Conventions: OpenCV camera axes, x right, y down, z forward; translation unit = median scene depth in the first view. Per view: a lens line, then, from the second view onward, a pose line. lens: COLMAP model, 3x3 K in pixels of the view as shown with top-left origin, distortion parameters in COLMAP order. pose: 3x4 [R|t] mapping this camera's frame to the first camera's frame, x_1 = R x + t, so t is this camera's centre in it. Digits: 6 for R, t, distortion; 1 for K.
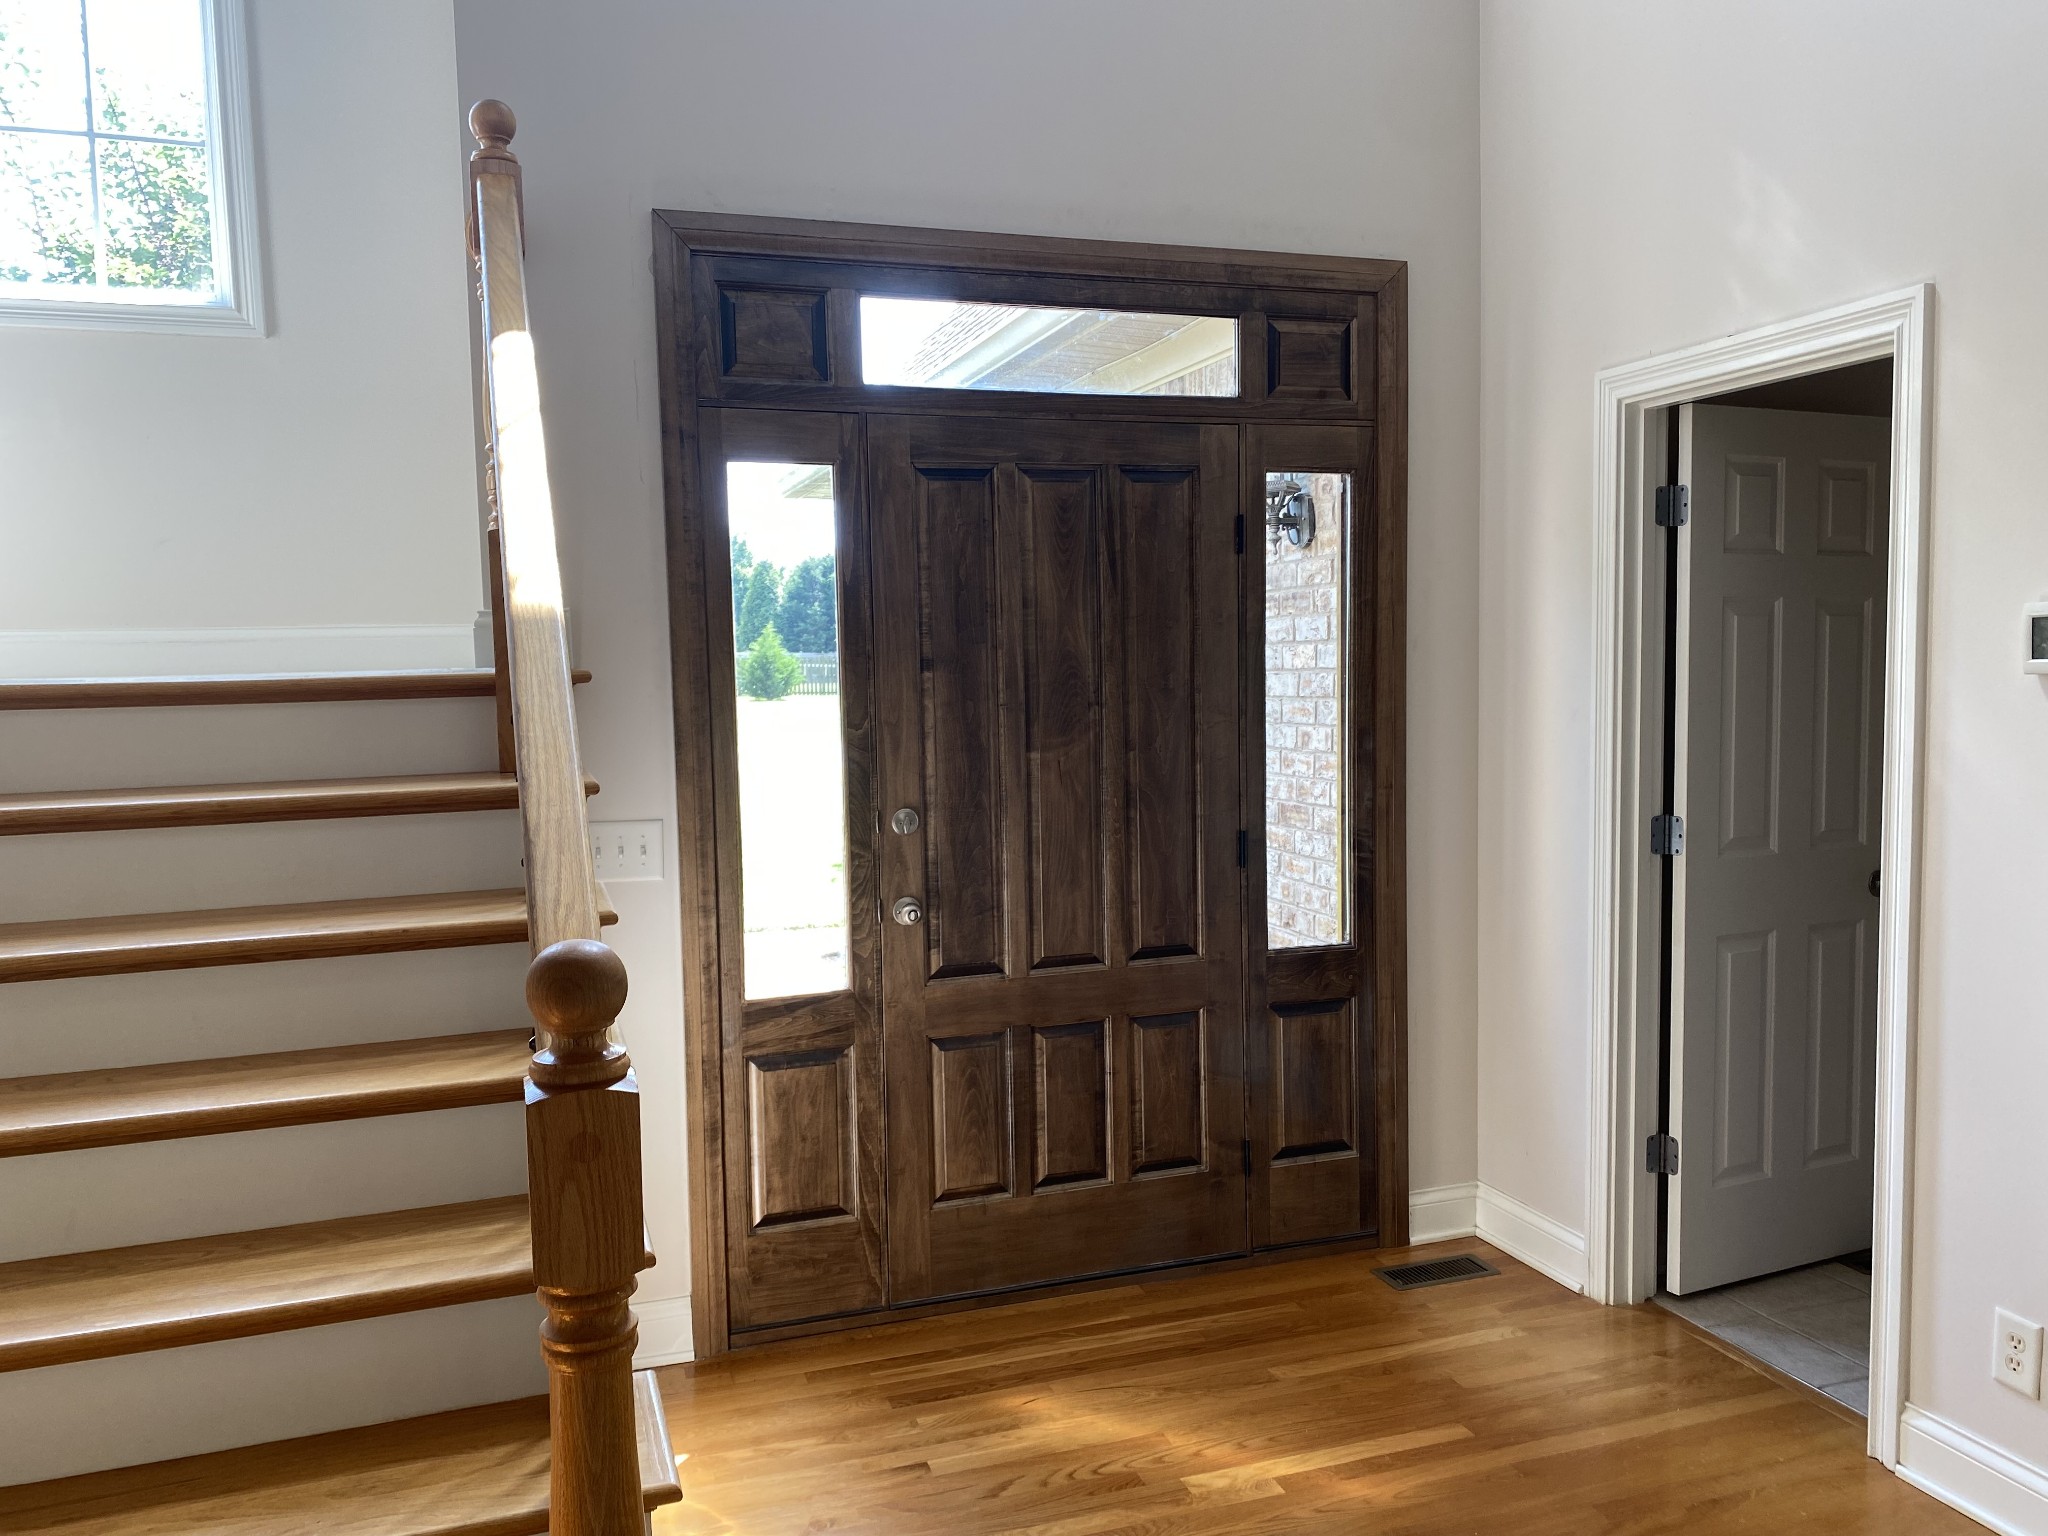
lens RADIAL K [[1582.0, 0, 1024.0], [0, 1582.0, 768.0], [0, 0, 1]] dist [0.129776, -0.139360]
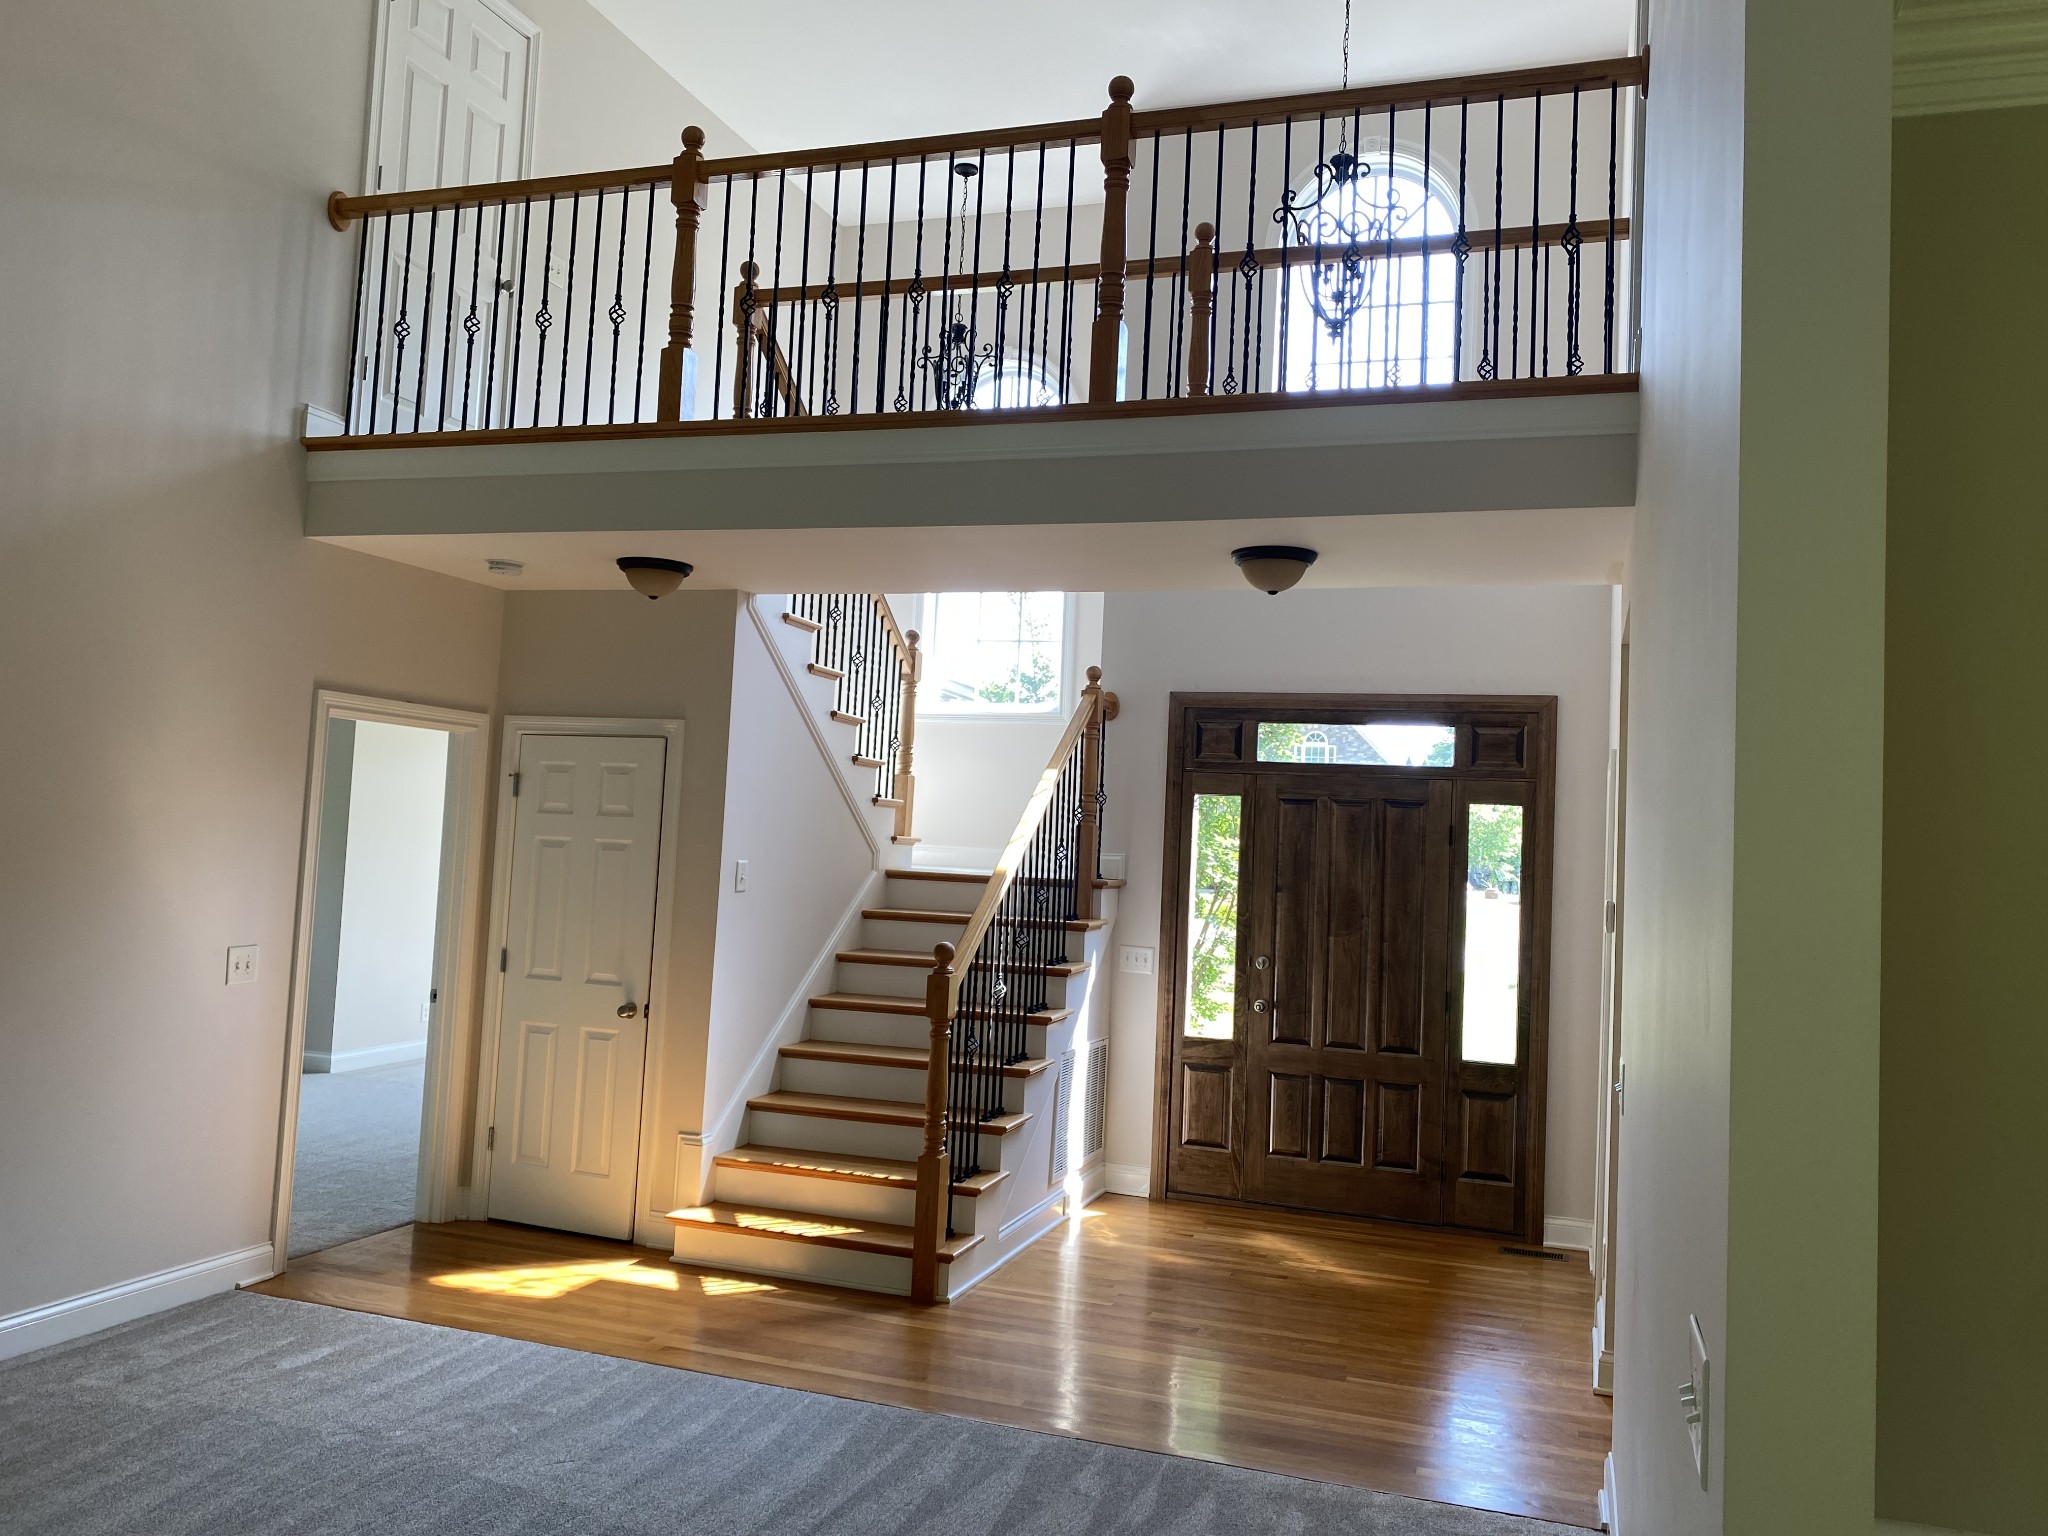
lens RADIAL K [[1551.4, 0, 1024.0], [0, 1551.4, 768.0], [0, 0, 1]] dist [0.061781, -0.129763]
pose [[0.789520, 0.020773, -0.613373, 0.892869], [-0.113391, 0.987158, -0.112523, 0.043898], [0.603158, 0.158390, 0.781737, -0.808405]]
